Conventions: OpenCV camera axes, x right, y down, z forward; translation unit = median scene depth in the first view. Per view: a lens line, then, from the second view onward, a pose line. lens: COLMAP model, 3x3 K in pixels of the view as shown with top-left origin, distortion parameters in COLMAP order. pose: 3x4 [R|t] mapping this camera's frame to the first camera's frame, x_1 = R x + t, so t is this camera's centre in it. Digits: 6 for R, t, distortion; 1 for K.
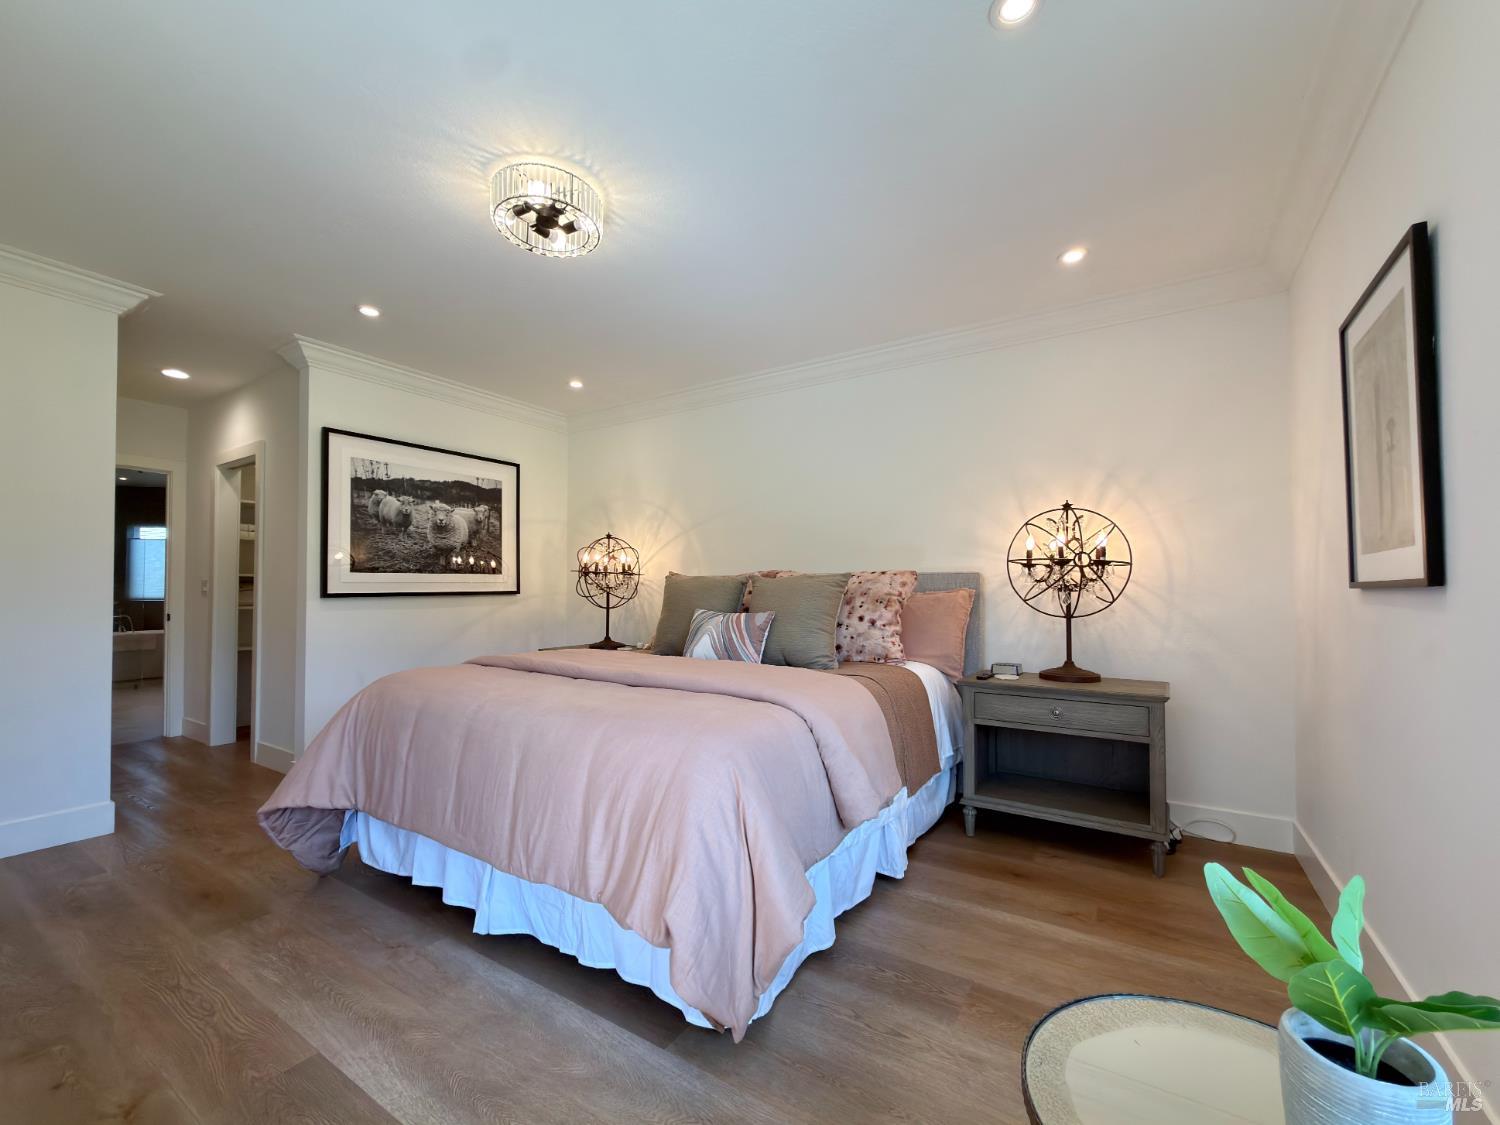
lens RADIAL K [[623.1, 0, 747.9], [0, 623.1, 571.1], [0, 0, 1]] dist [0.023051, 0.000095]
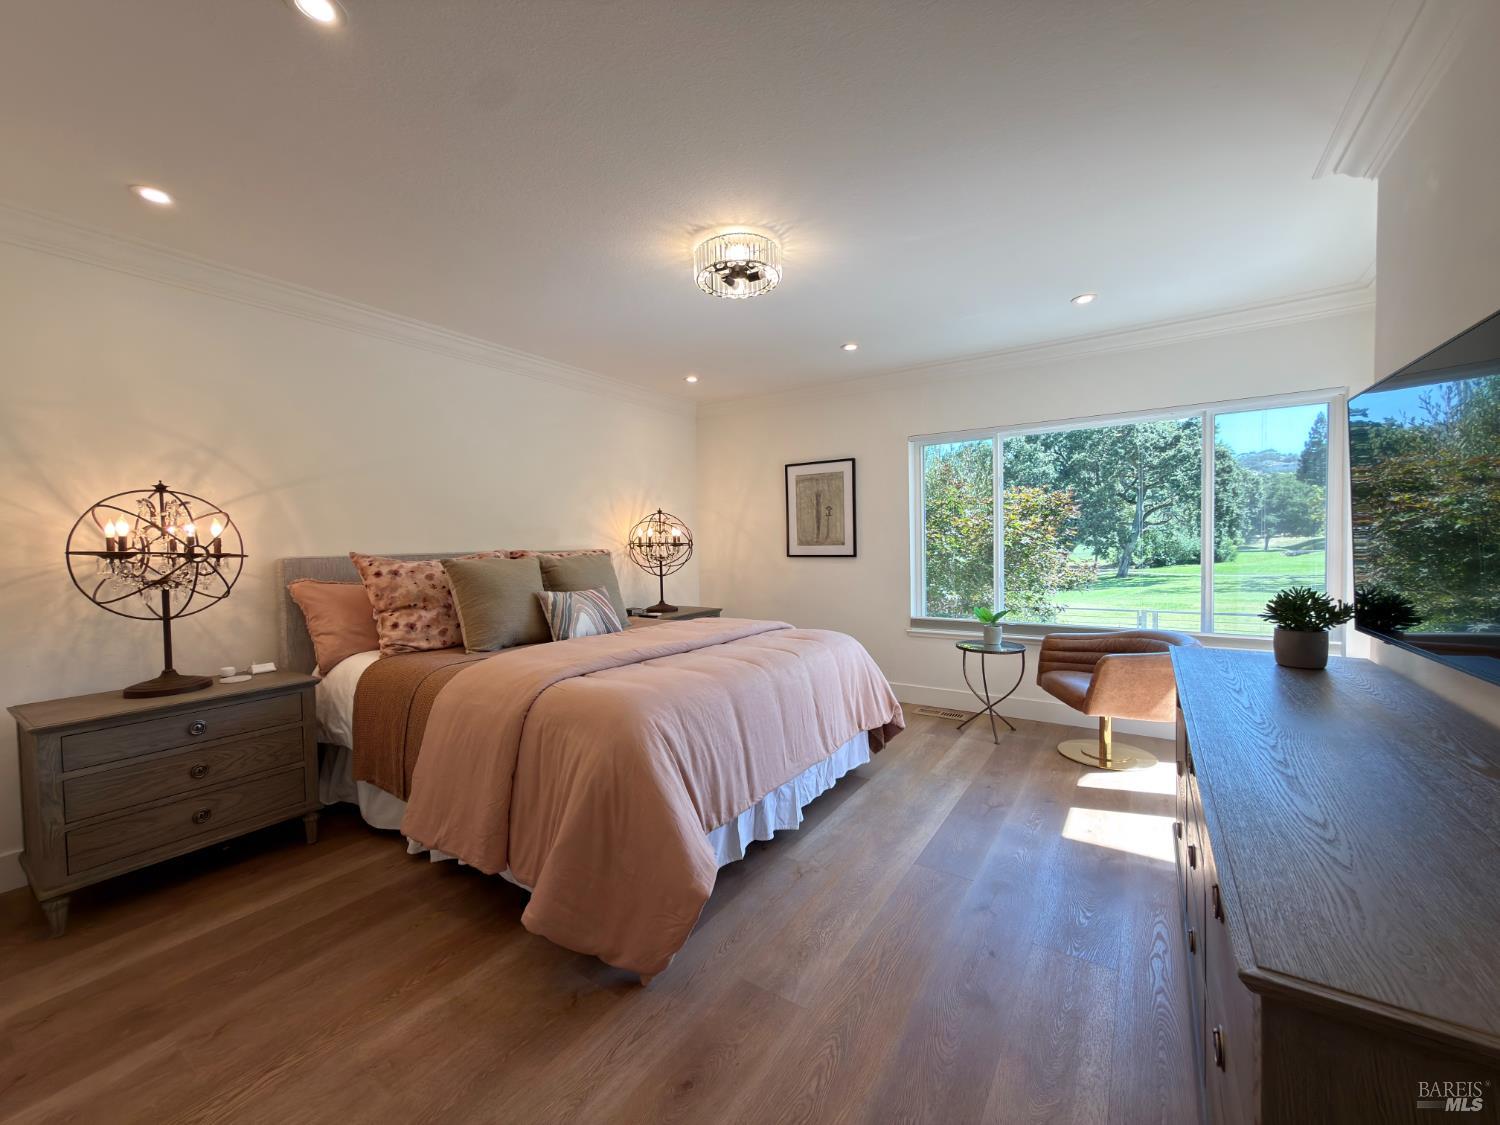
lens RADIAL K [[596.4, 0, 752.5], [0, 596.4, 560.1], [0, 0, 1]] dist [-0.000830, 0.000335]
pose [[0.006804, -0.002871, 0.999973, -1.027008], [0.019103, 0.999814, 0.002741, 0.025244], [-0.999794, 0.019084, 0.006857, 0.681286]]
